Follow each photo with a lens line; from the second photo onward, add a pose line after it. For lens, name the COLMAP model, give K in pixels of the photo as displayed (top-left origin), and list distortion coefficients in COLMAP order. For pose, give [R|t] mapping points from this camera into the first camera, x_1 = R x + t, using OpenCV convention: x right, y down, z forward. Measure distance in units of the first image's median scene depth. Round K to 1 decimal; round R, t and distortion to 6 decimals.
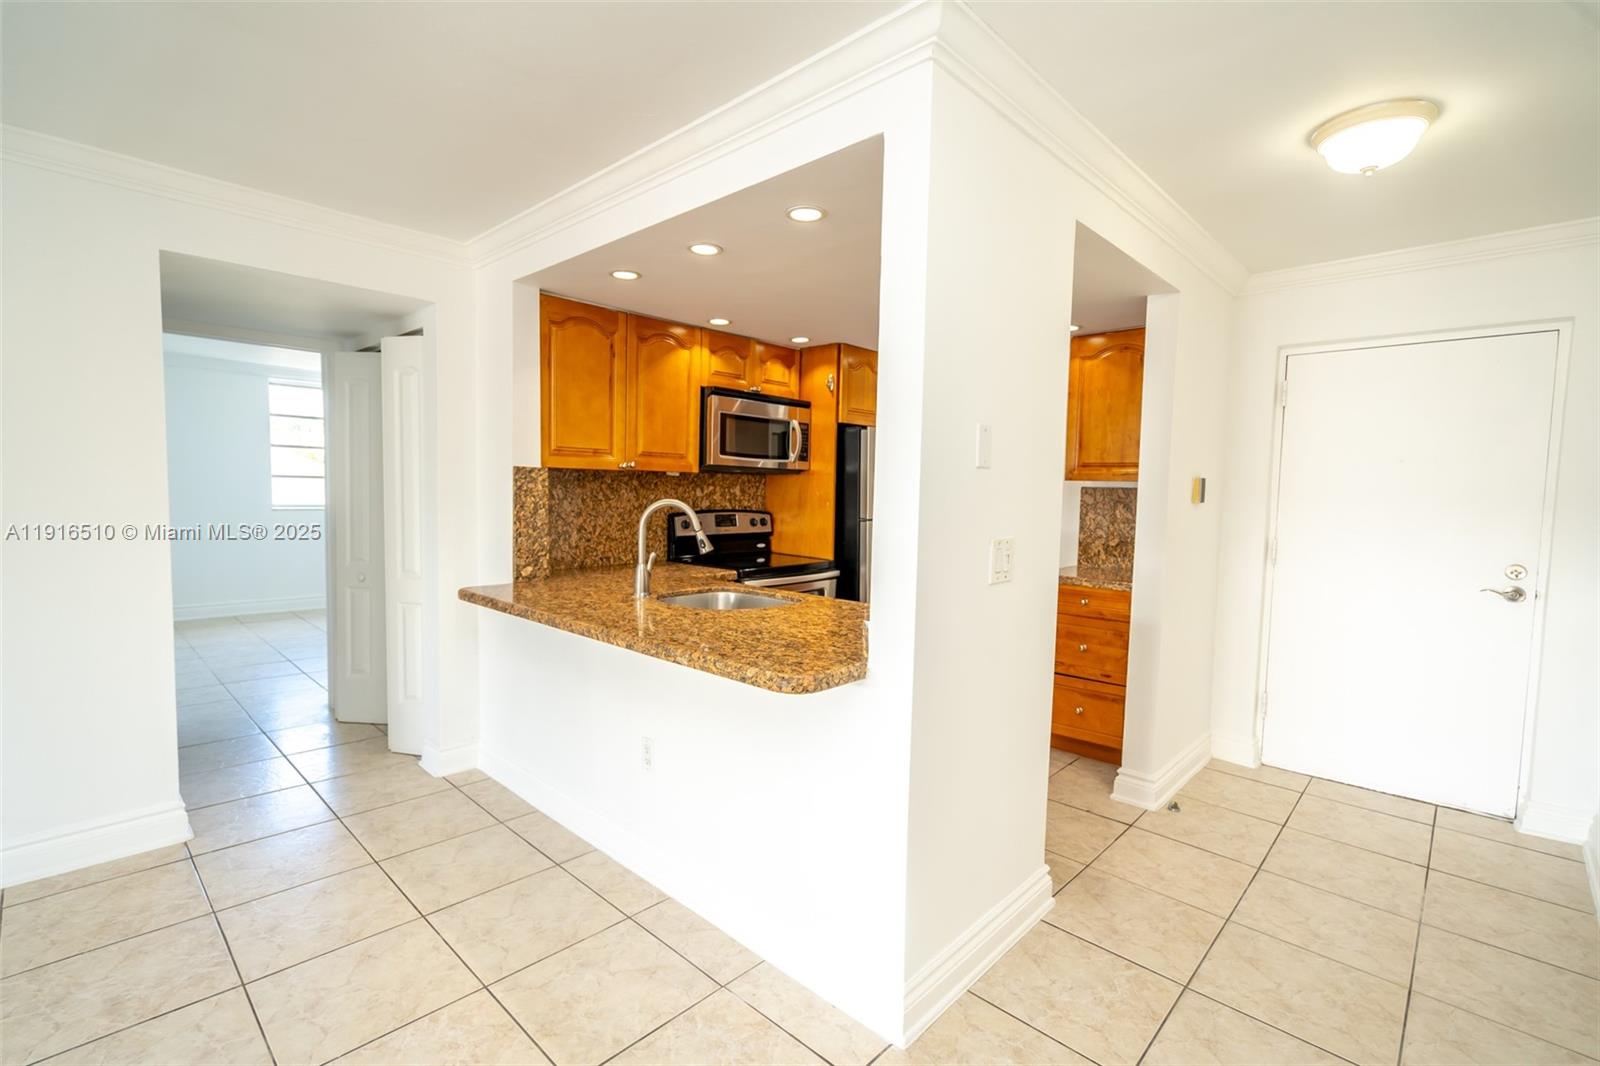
lens RADIAL K [[728.7, 0, 797.7], [0, 728.7, 537.0], [0, 0, 1]] dist [-0.000736, -0.000350]
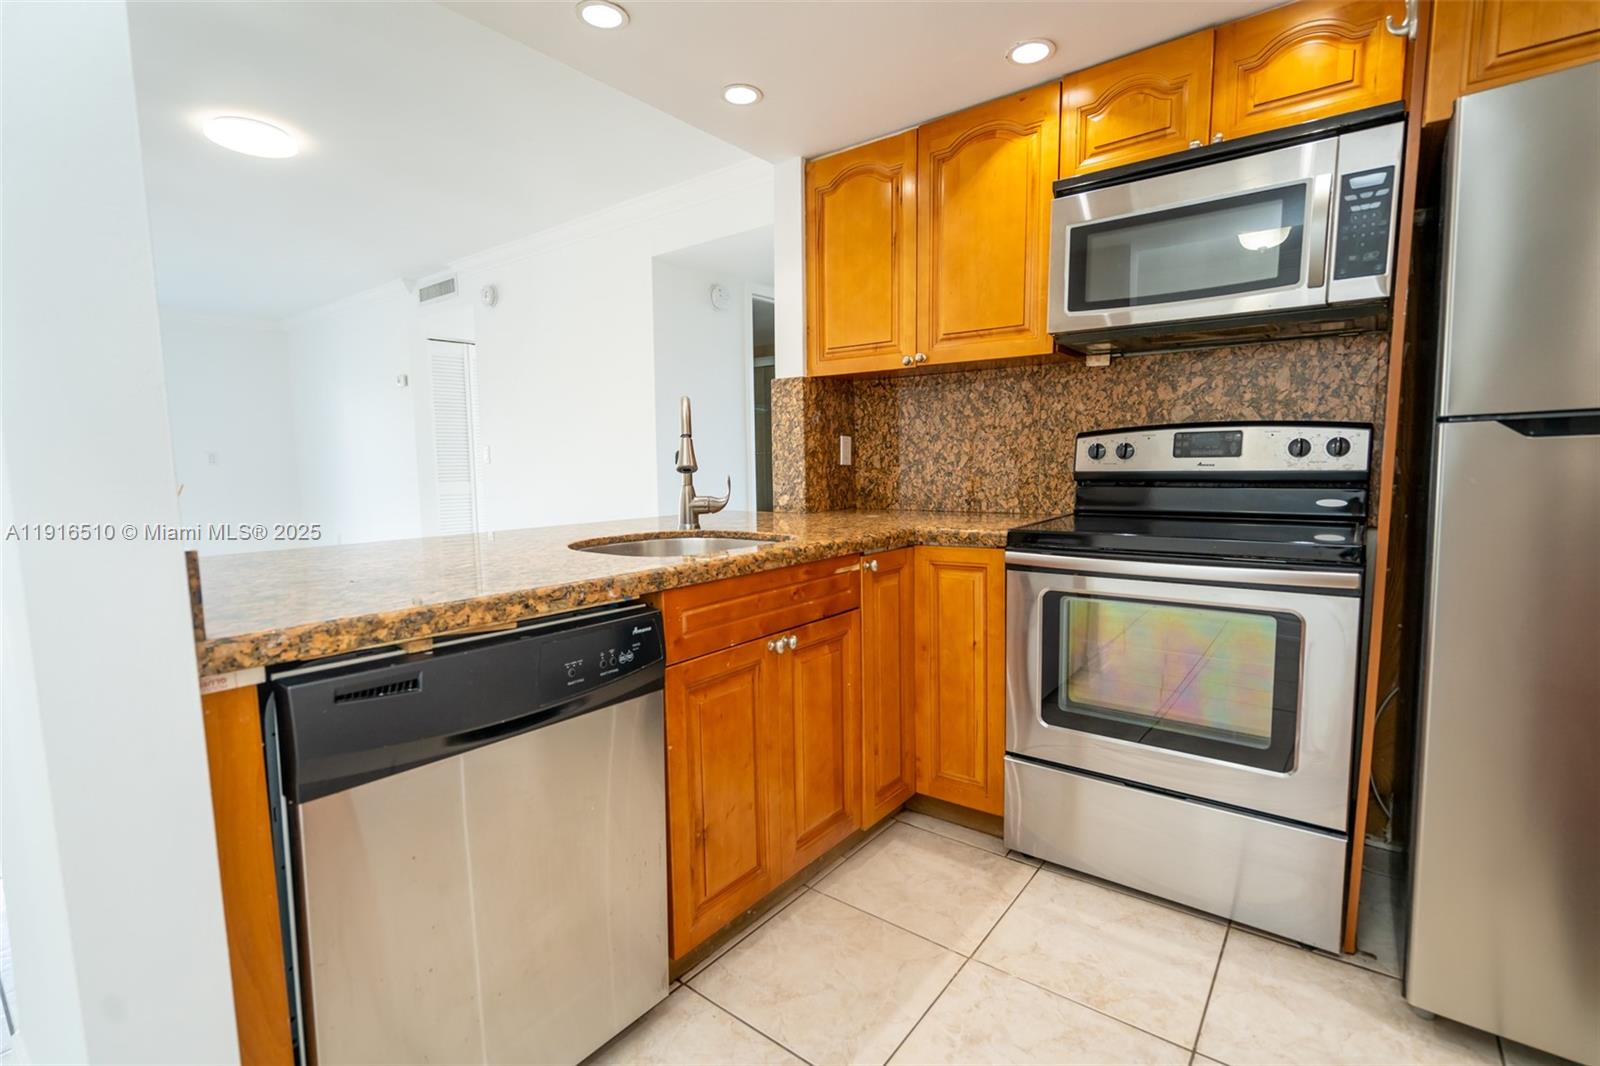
lens RADIAL K [[728.7, 0, 797.2], [0, 728.7, 538.0], [0, 0, 1]] dist [-0.000736, -0.000350]
pose [[0.092749, 0.083777, -0.992159, 0.410316], [-0.055032, 0.995362, 0.078903, 0.018678], [0.994168, 0.047282, 0.096929, 0.770407]]
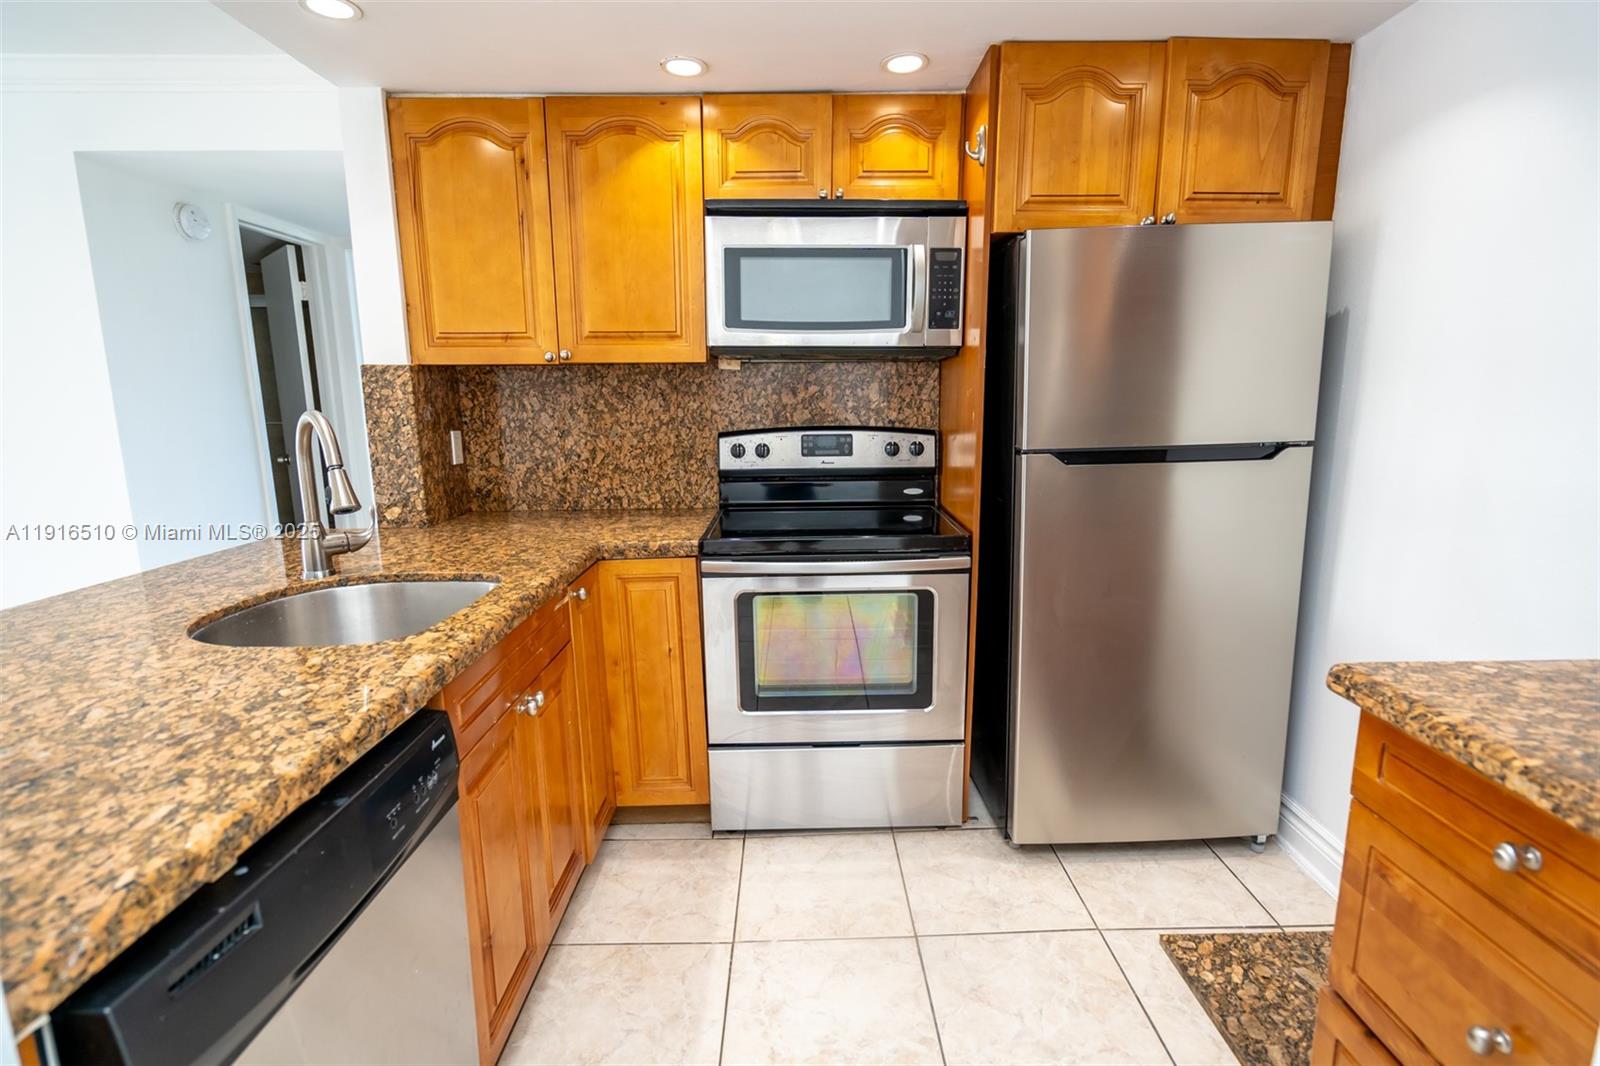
lens RADIAL K [[770.6, 0, 801.2], [0, 770.6, 535.1], [0, 0, 1]] dist [-0.004840, 0.003716]
pose [[0.695084, 0.105586, -0.711133, 0.369879], [-0.027404, 0.992329, 0.120551, -0.028226], [0.718406, -0.064305, 0.692645, 0.629321]]
